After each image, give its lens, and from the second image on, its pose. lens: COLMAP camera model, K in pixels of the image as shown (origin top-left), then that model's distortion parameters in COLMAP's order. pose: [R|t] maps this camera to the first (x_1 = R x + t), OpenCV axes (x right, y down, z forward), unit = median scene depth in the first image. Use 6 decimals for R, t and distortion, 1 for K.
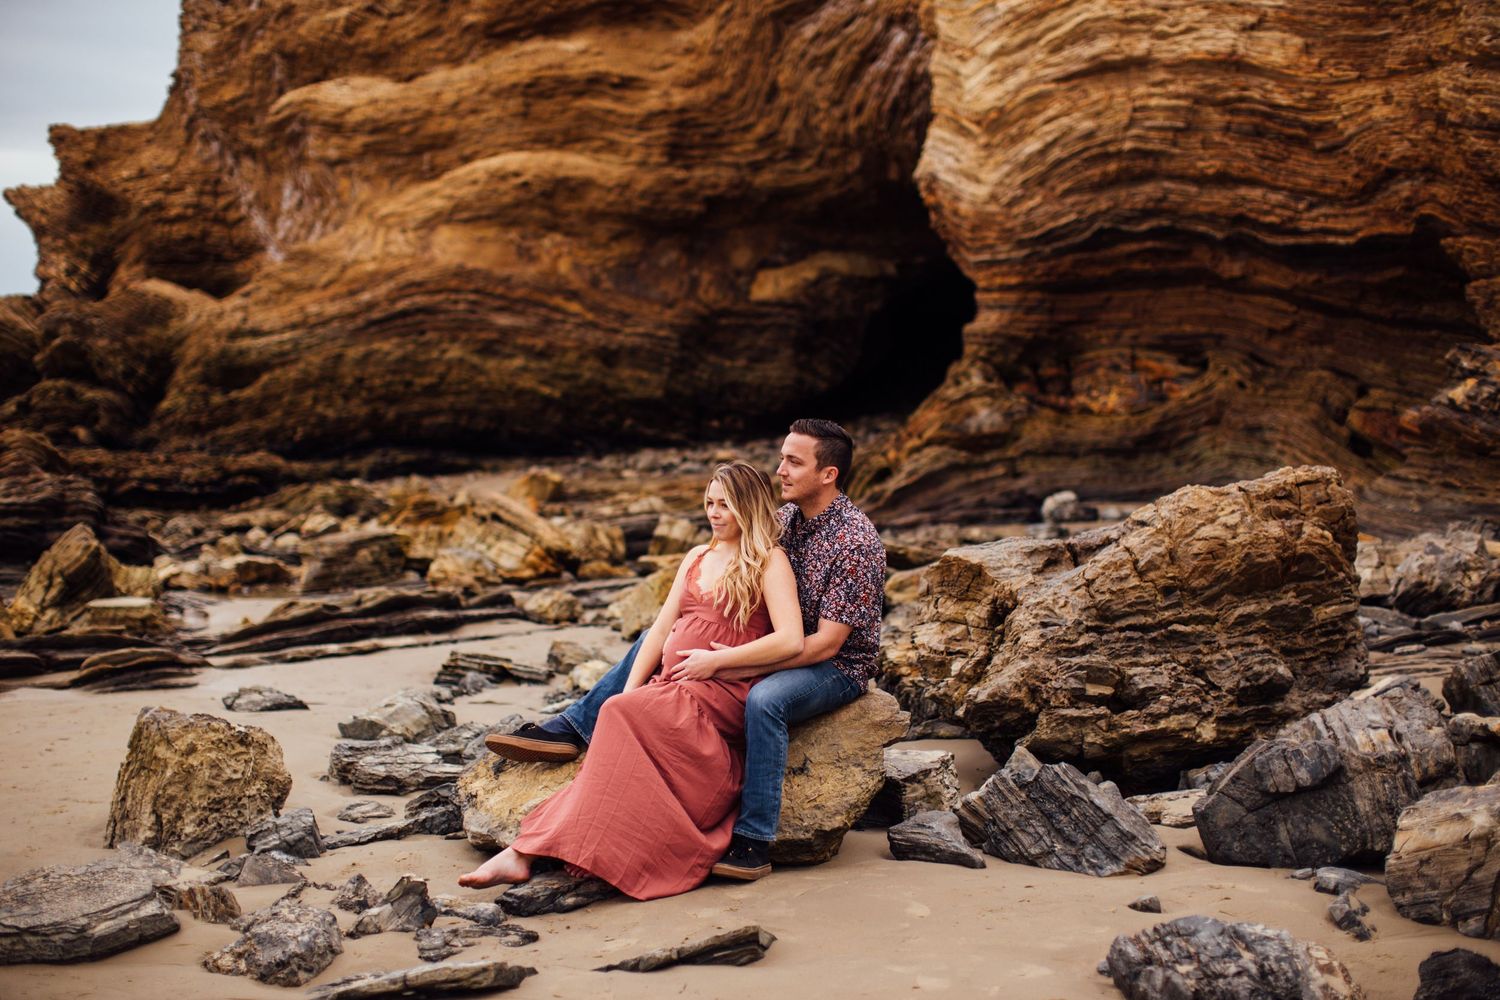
lens RADIAL K [[2236.5, 0, 756.5], [0, 2236.5, 500.1], [0, 0, 1]] dist [-0.135352, 0.000000]
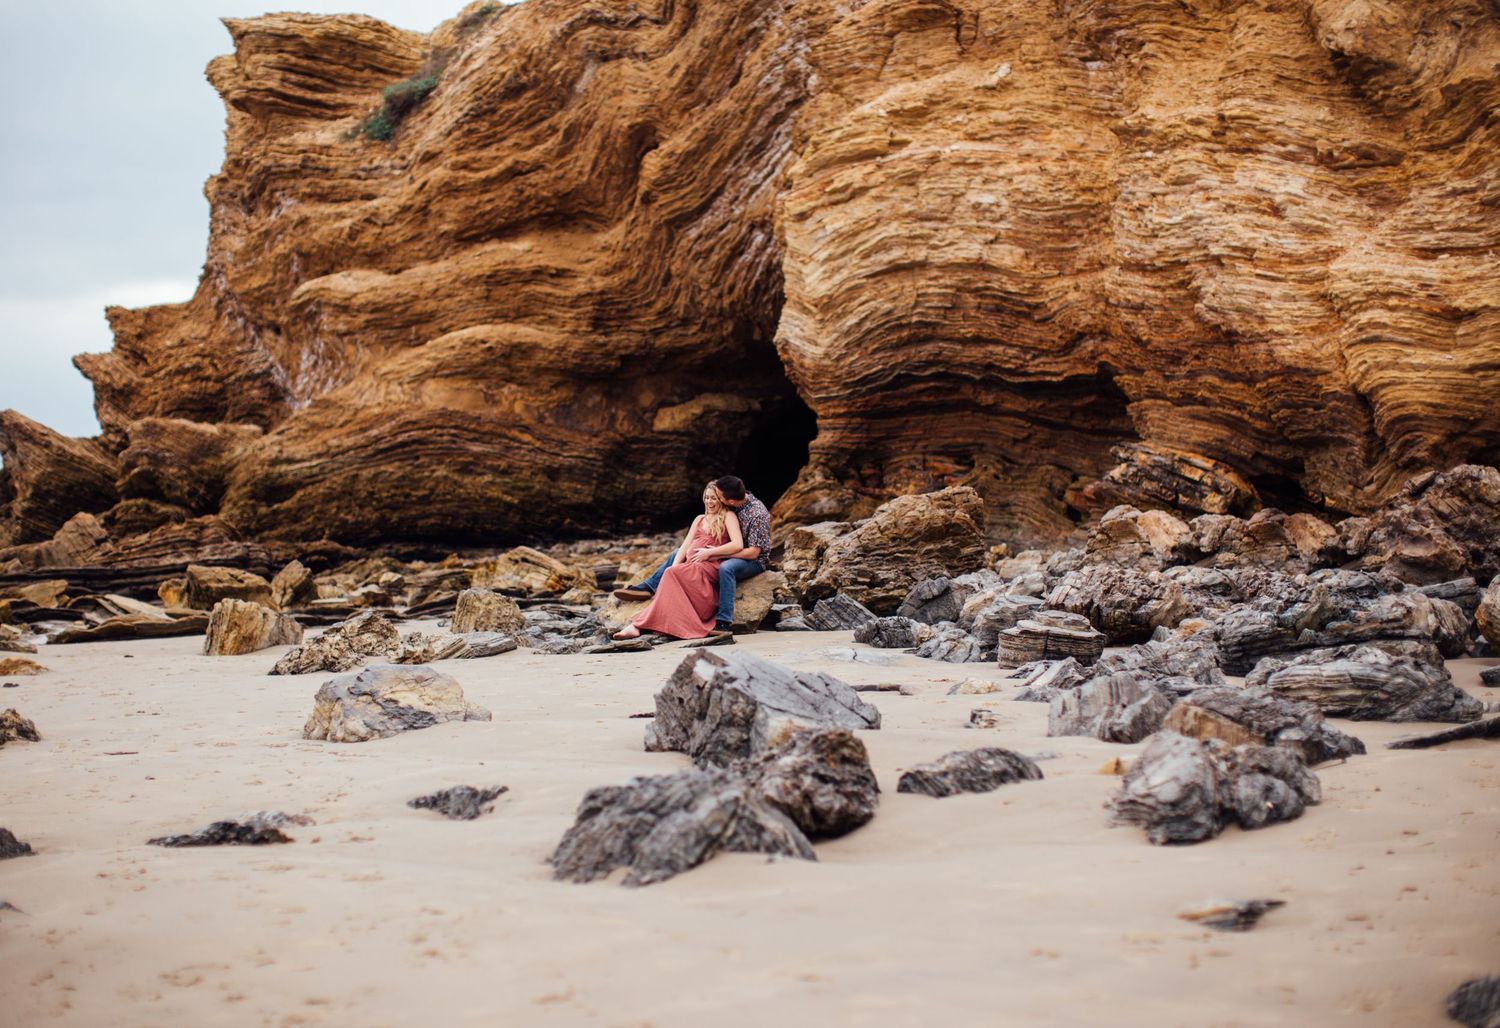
lens RADIAL K [[2275.8, 0, 748.0], [0, 2275.8, 513.2], [0, 0, 1]] dist [-0.179381, 0.000000]
pose [[0.997946, -0.021948, 0.060187, -0.039421], [0.025382, 0.998057, -0.056906, 0.053871], [-0.058821, 0.058317, 0.996564, -0.497096]]
